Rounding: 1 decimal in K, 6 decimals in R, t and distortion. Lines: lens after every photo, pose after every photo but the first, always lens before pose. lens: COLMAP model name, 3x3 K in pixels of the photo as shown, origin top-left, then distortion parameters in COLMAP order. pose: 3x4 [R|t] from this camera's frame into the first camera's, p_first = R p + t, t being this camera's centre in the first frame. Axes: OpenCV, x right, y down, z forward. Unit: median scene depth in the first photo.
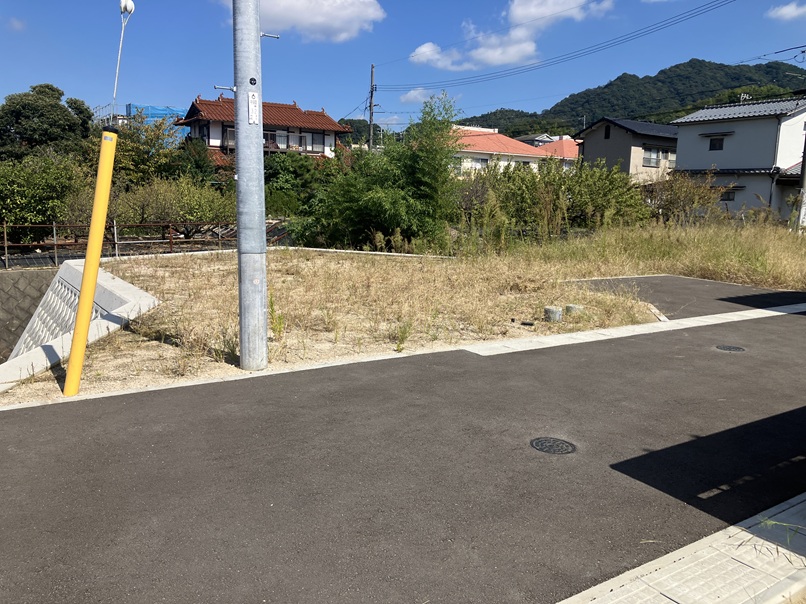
lens RADIAL K [[659.9, 0, 403.0], [0, 659.9, 302.0], [0, 0, 1]] dist [0.005057, 0.001647]
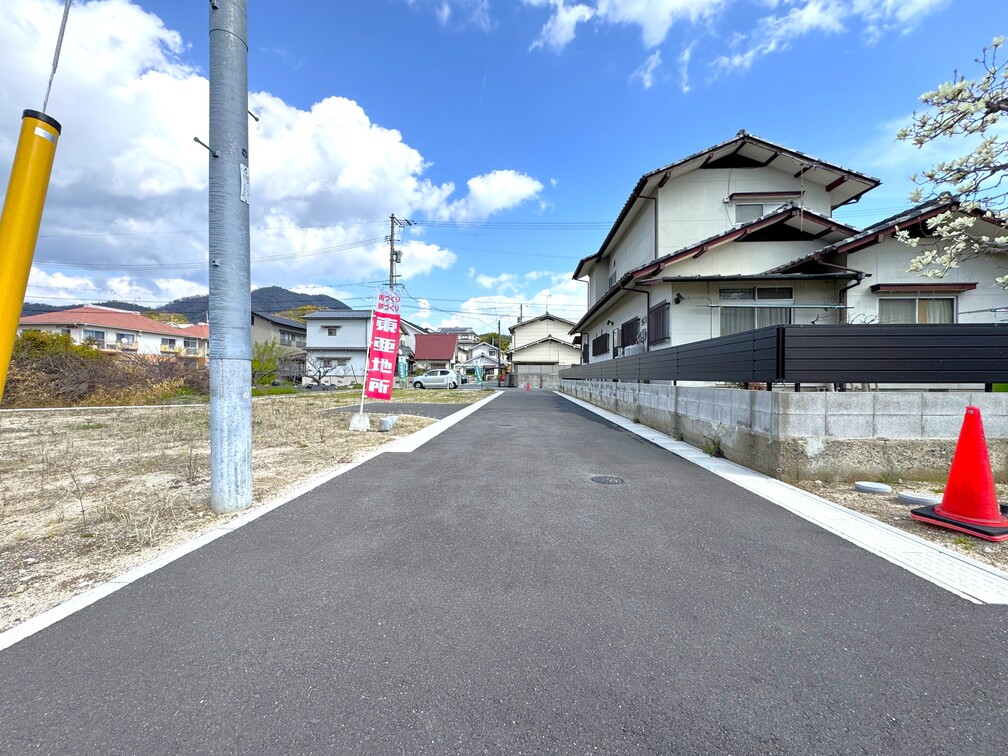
lens RADIAL K [[403.2, 0, 503.1], [0, 403.2, 377.4], [0, 0, 1]] dist [-0.003074, 0.000281]
pose [[0.609473, -0.026753, 0.792355, -0.054381], [0.136606, 0.988026, -0.071716, 0.003268], [-0.780949, 0.151950, 0.605830, 0.059614]]
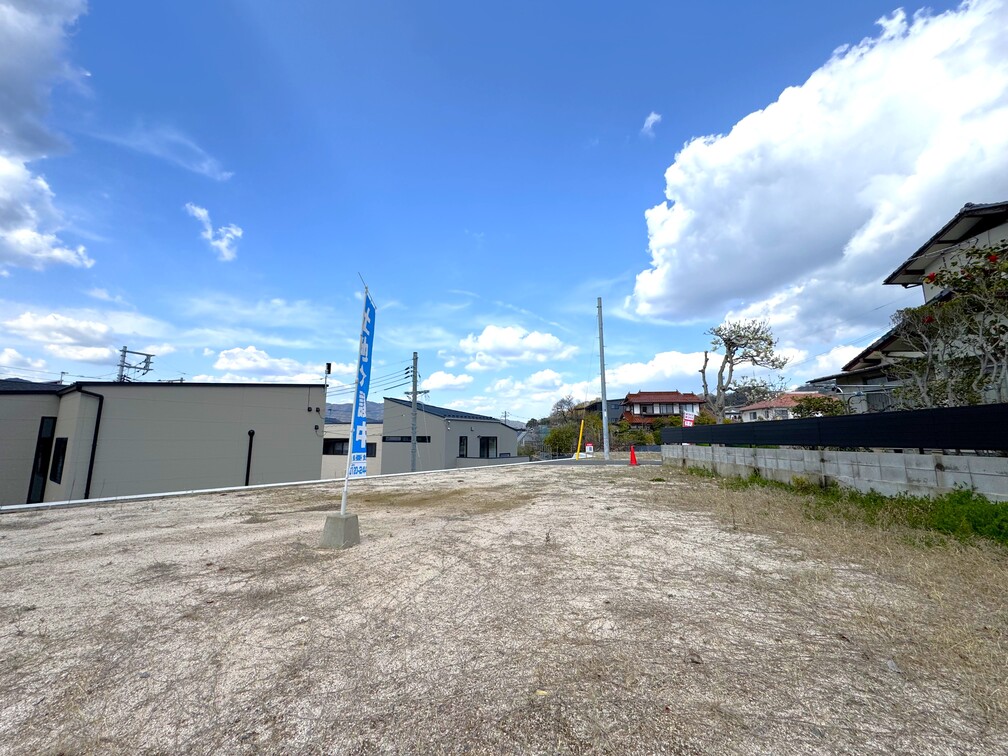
lens RADIAL K [[403.8, 0, 499.5], [0, 403.8, 397.0], [0, 0, 1]] dist [-0.001739, -0.000333]
pose [[0.798079, -0.089369, -0.595889, 0.147987], [-0.072017, 0.967703, -0.241586, 0.063351], [0.598234, 0.235719, 0.765867, -0.300416]]
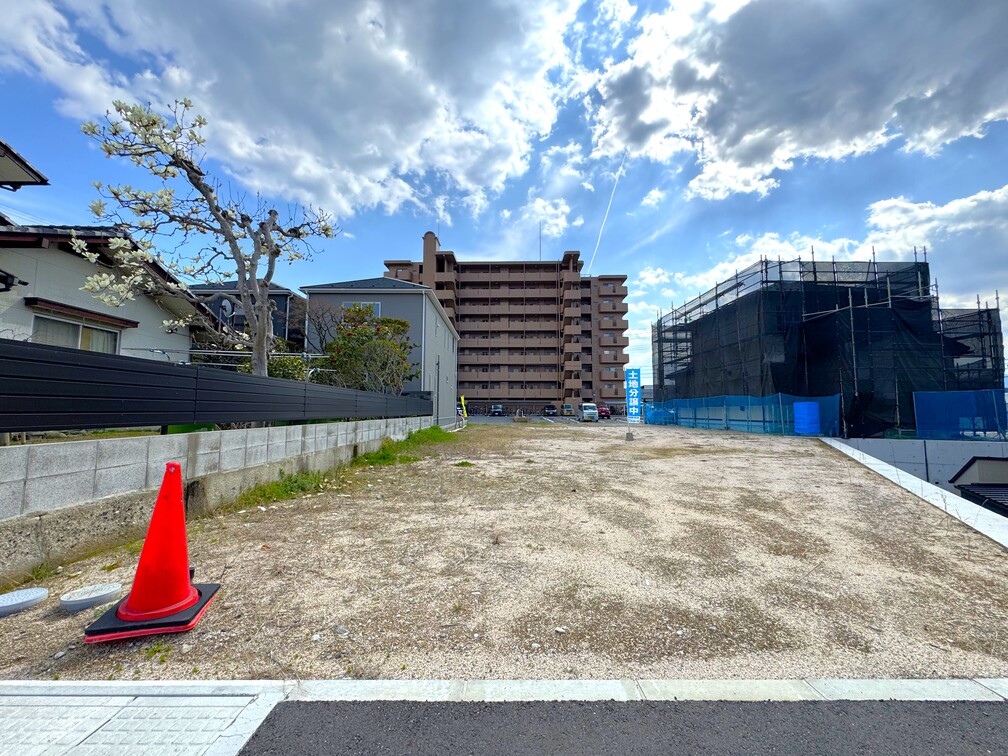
lens RADIAL K [[403.2, 0, 503.1], [0, 403.2, 377.4], [0, 0, 1]] dist [-0.003074, 0.000281]
pose [[-0.827151, 0.015728, 0.561760, -0.026812], [0.060314, 0.996319, 0.060913, 0.002079], [-0.558734, 0.084266, -0.825055, 0.058948]]
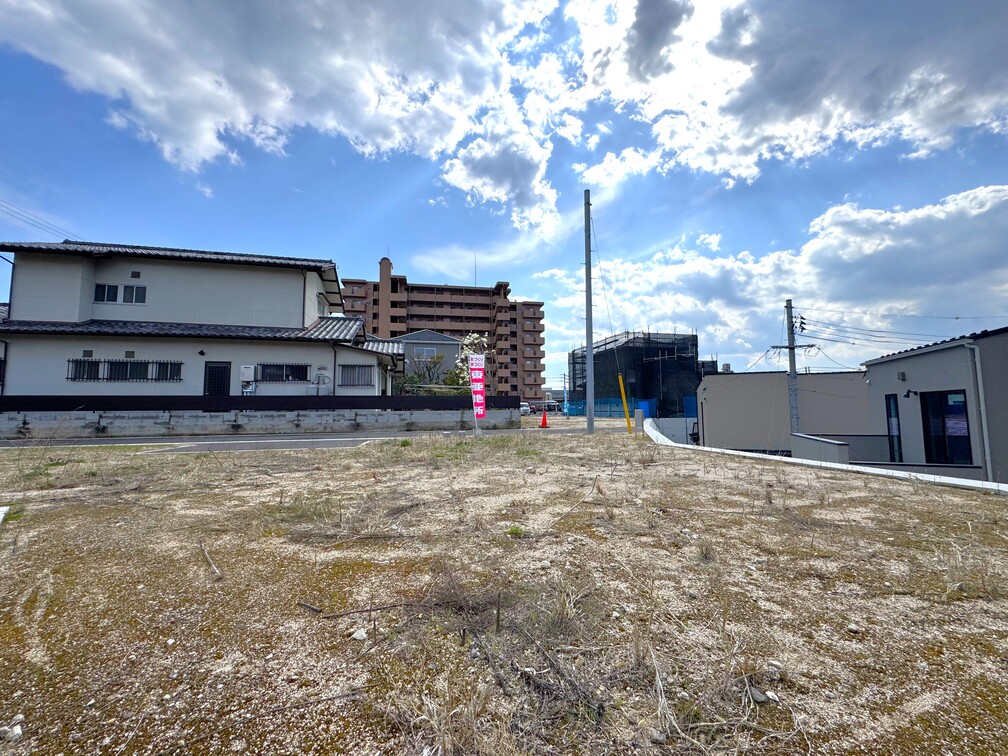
lens RADIAL K [[403.2, 0, 503.1], [0, 403.2, 377.4], [0, 0, 1]] dist [-0.003074, 0.000281]
pose [[-0.933688, 0.008365, 0.357990, -0.076952], [0.037434, 0.996529, 0.074349, -0.053722], [-0.356125, 0.082820, -0.930761, 0.436651]]
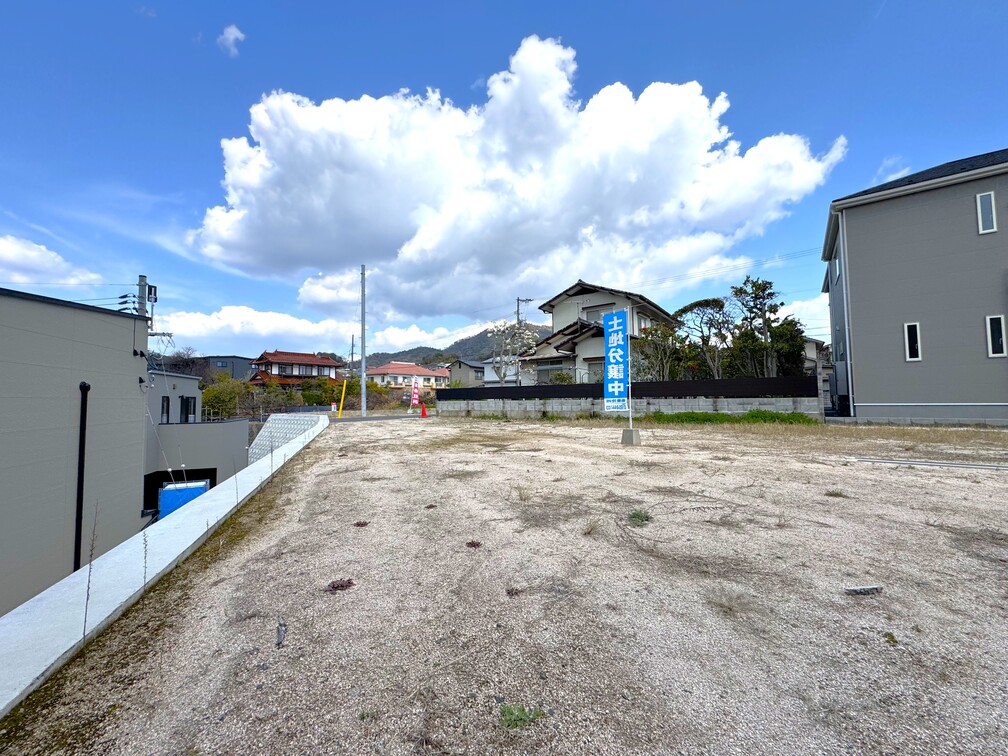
lens RADIAL K [[403.2, 0, 503.1], [0, 403.2, 377.4], [0, 0, 1]] dist [-0.003074, 0.000281]
pose [[0.942036, -0.019567, 0.334940, -0.032149], [0.088097, 0.977695, -0.190660, 0.074631], [-0.323739, 0.209116, 0.922748, -0.378190]]
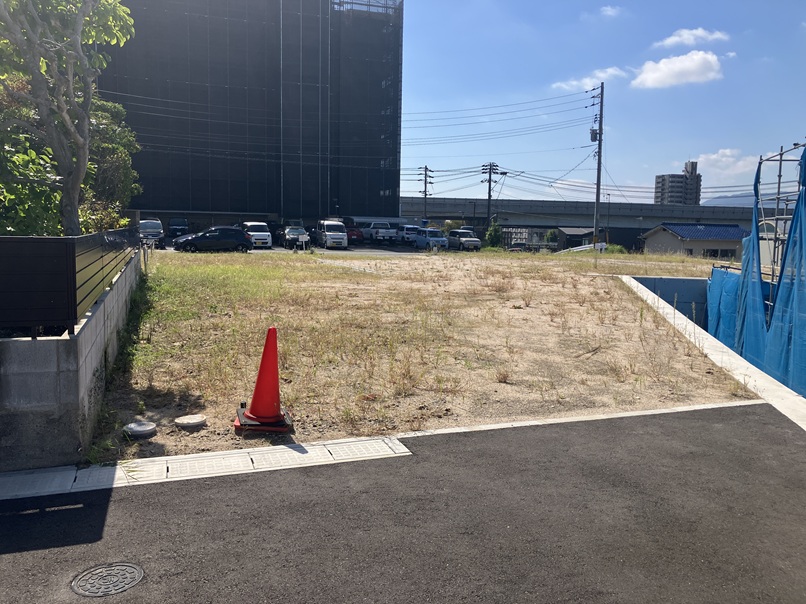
lens RADIAL K [[659.9, 0, 403.0], [0, 659.9, 302.0], [0, 0, 1]] dist [0.005057, 0.001647]
pose [[-0.968159, -0.076792, 0.238267, -0.019006], [-0.011062, 0.963982, 0.265739, -0.022135], [-0.250092, 0.254642, -0.934137, 0.140600]]
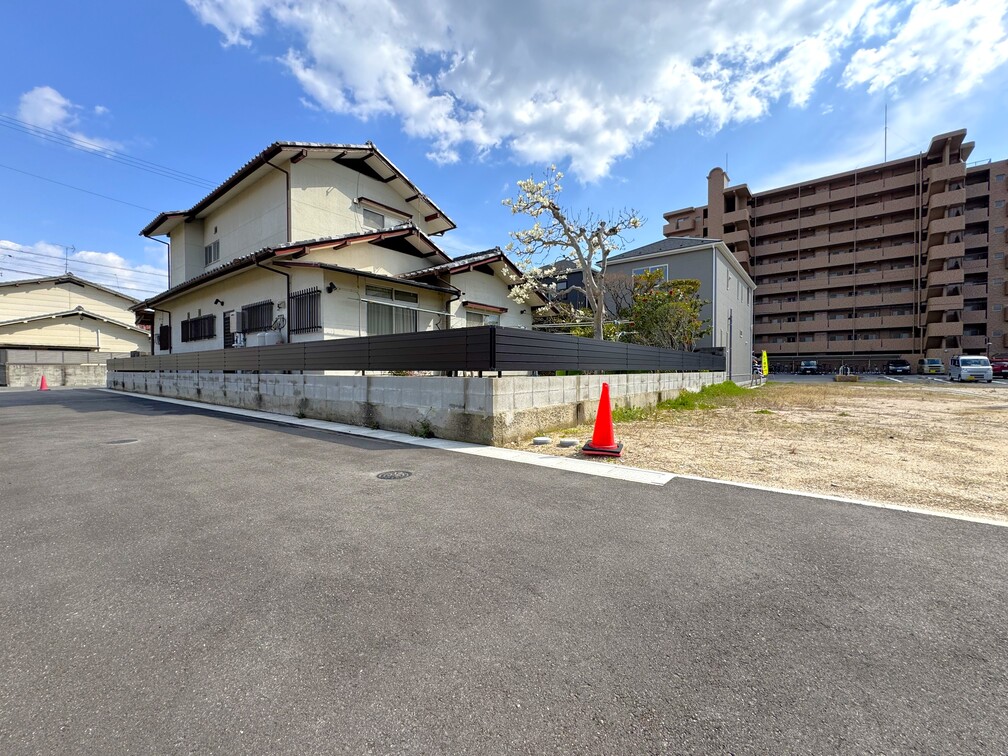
lens RADIAL K [[403.2, 0, 503.1], [0, 403.2, 377.4], [0, 0, 1]] dist [-0.003074, 0.000281]
pose [[-0.302822, -0.046155, 0.951929, -0.056035], [0.139792, 0.985872, 0.092271, -0.001626], [-0.942739, 0.161014, -0.292091, 0.095001]]
